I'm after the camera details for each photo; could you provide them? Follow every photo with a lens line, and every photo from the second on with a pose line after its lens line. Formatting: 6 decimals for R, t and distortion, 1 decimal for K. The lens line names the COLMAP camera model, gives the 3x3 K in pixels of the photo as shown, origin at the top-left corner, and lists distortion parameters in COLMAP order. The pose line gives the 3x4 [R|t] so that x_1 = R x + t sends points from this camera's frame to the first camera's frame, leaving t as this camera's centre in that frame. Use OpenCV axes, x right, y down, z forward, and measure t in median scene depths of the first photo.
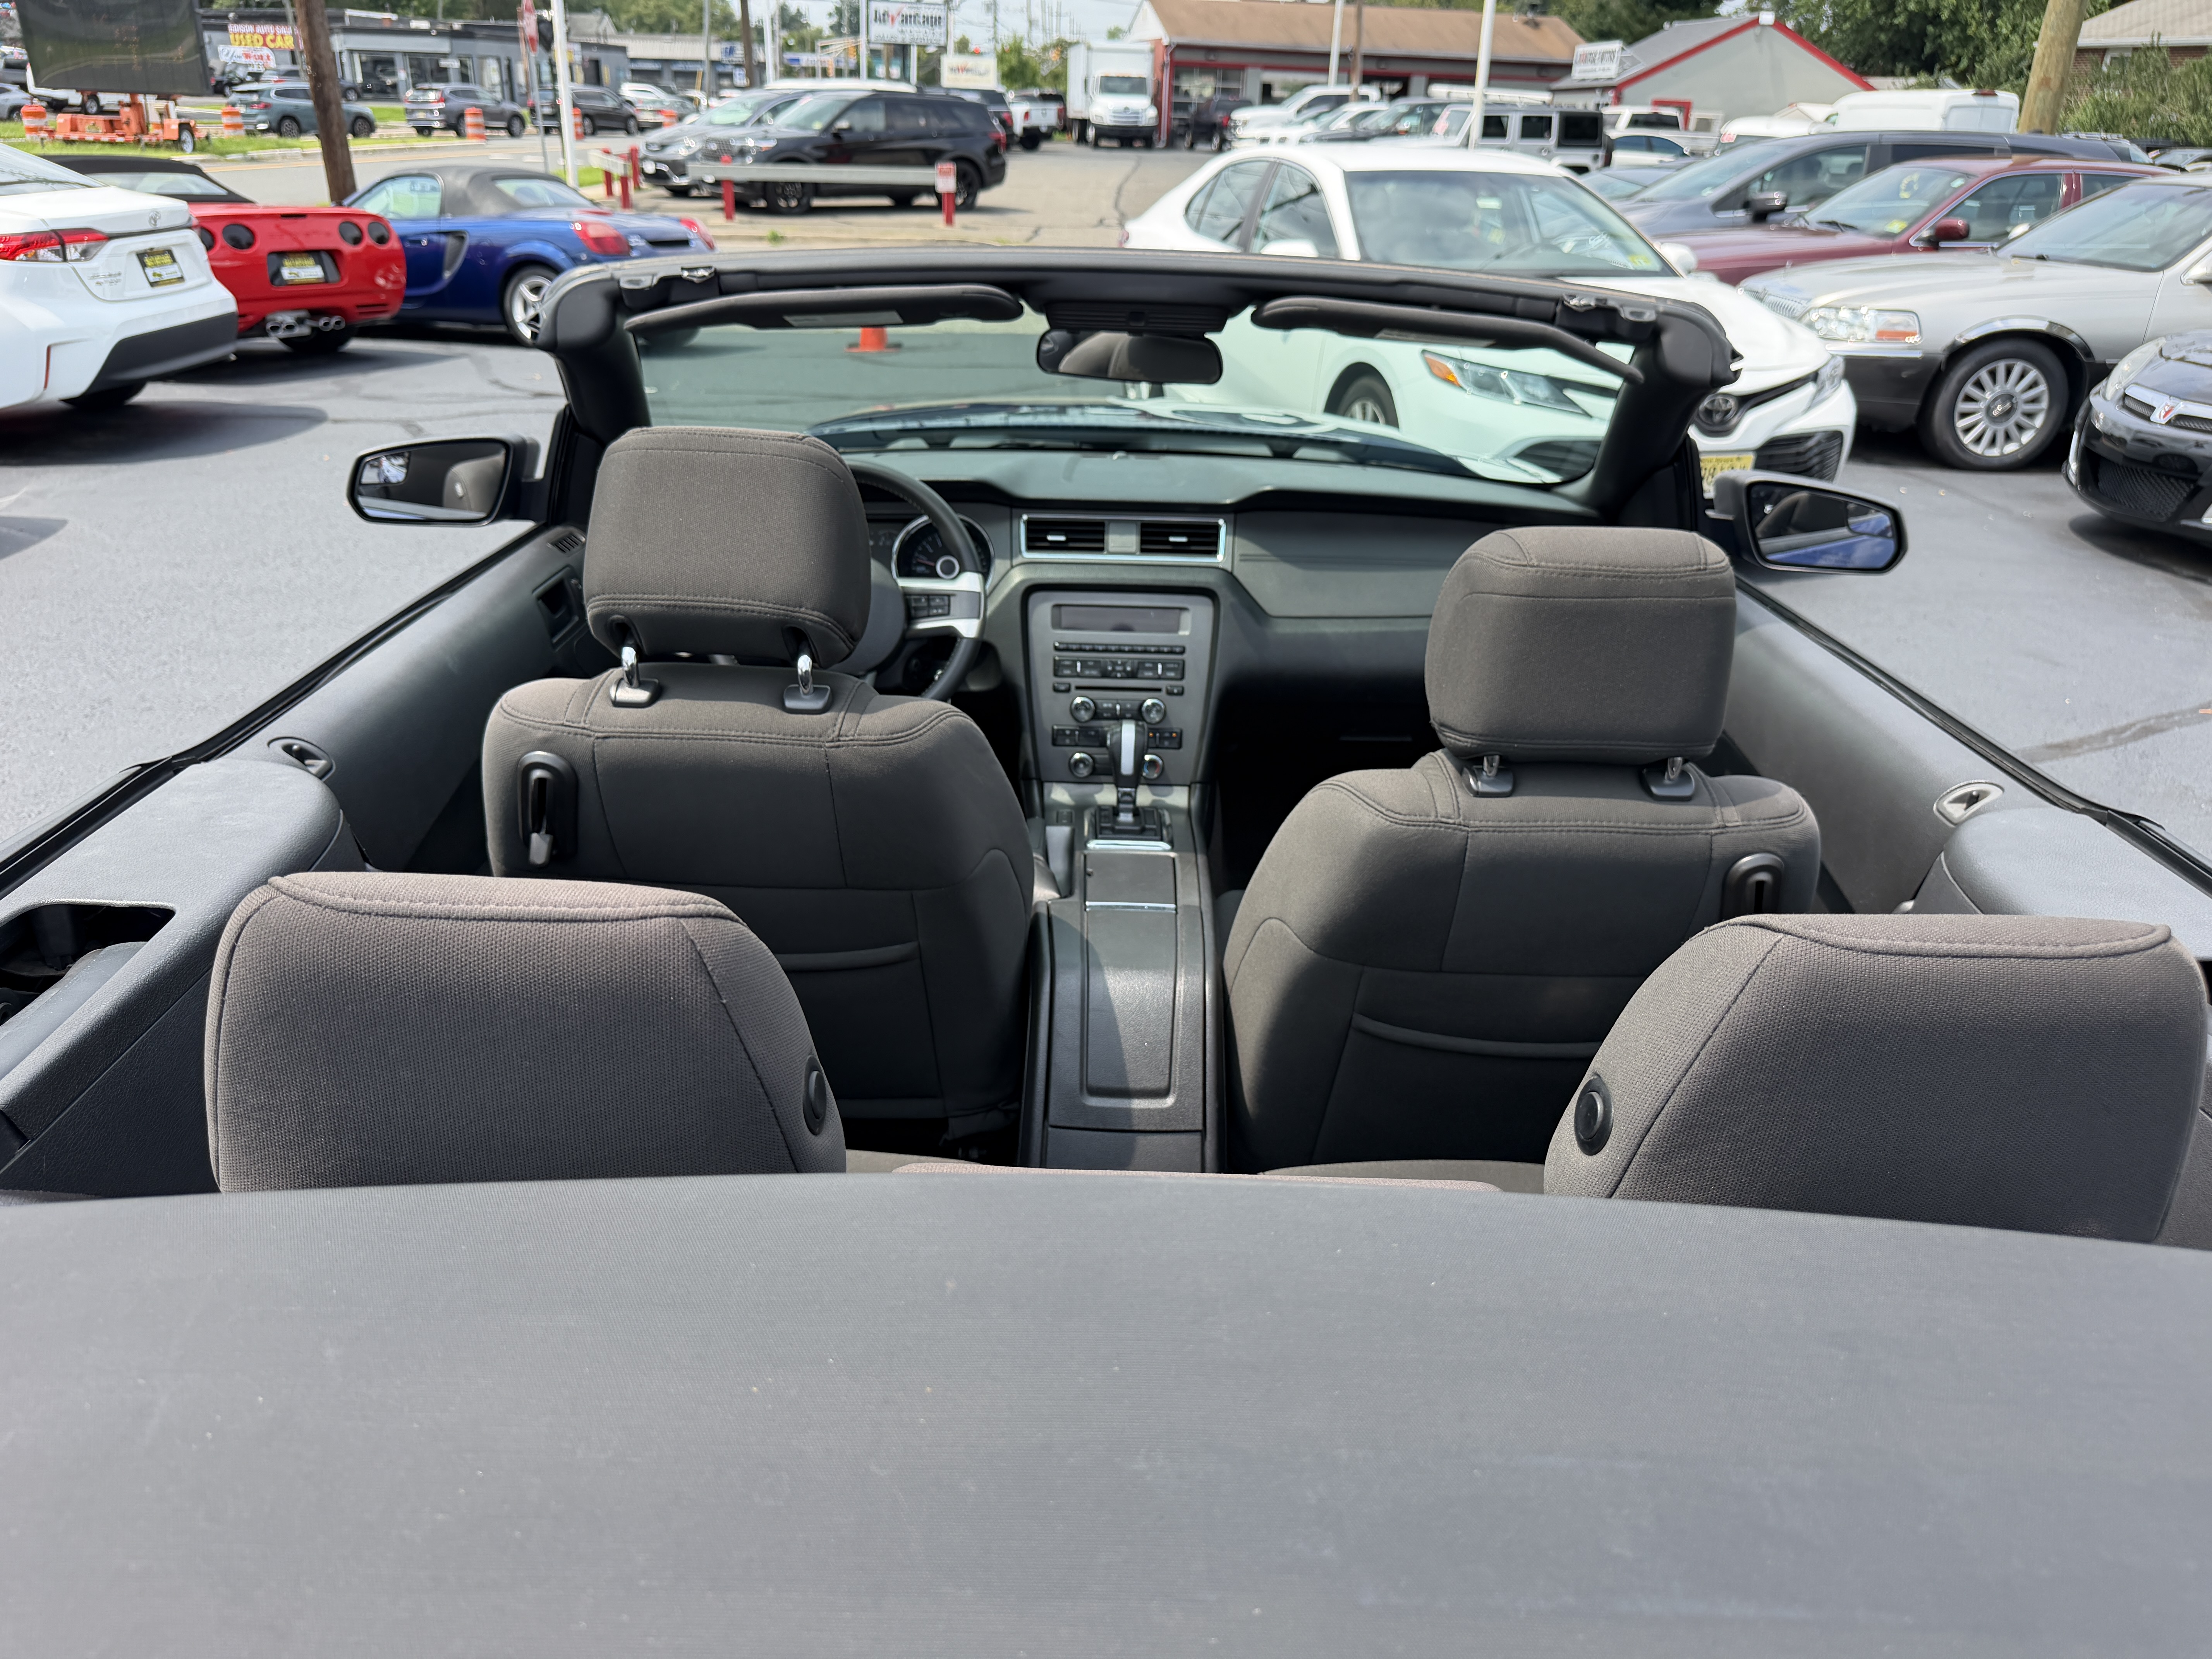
lens RADIAL K [[1593.7, 0, 1102.0], [0, 1593.7, 826.4], [0, 0, 1]] dist [-0.003453, 0.000008]
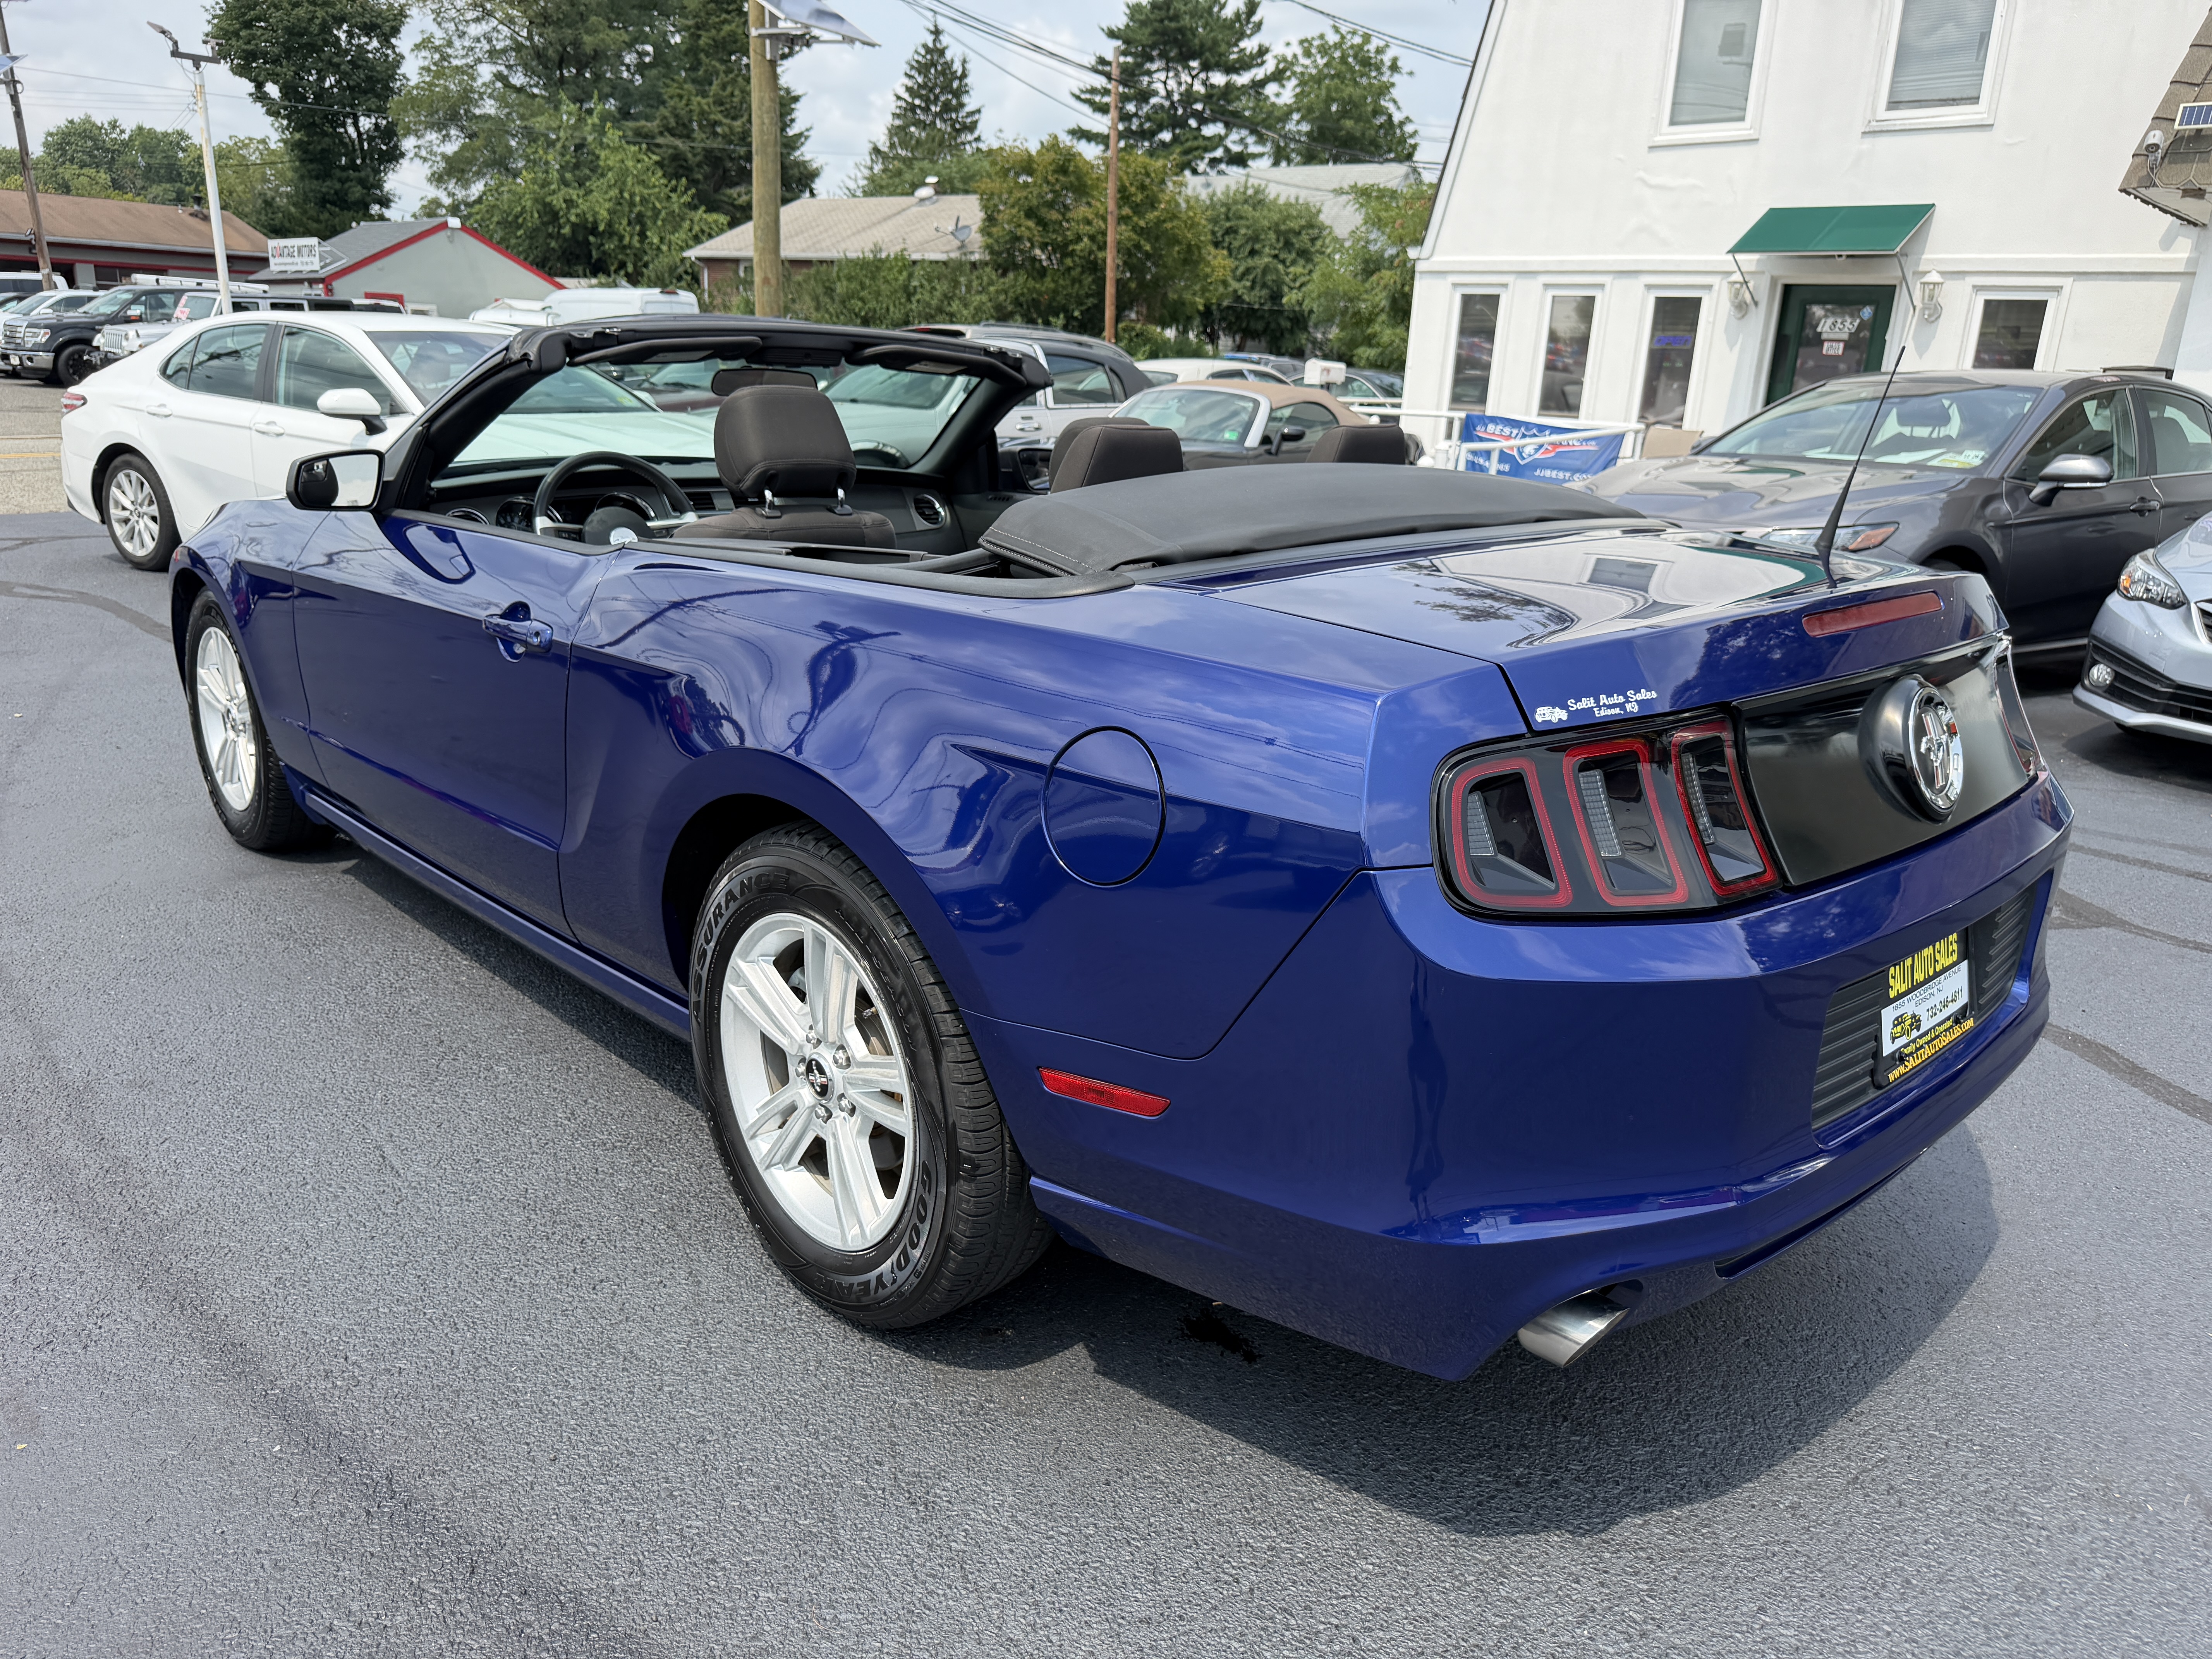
lens RADIAL K [[1606.1, 0, 1105.3], [0, 1606.1, 828.1], [0, 0, 1]] dist [-0.005164, 0.002940]
pose [[0.728998, -0.197356, 0.655448, -0.098538], [0.268051, 0.963371, -0.008057, 0.030475], [-0.629849, 0.181567, 0.755197, -0.052571]]
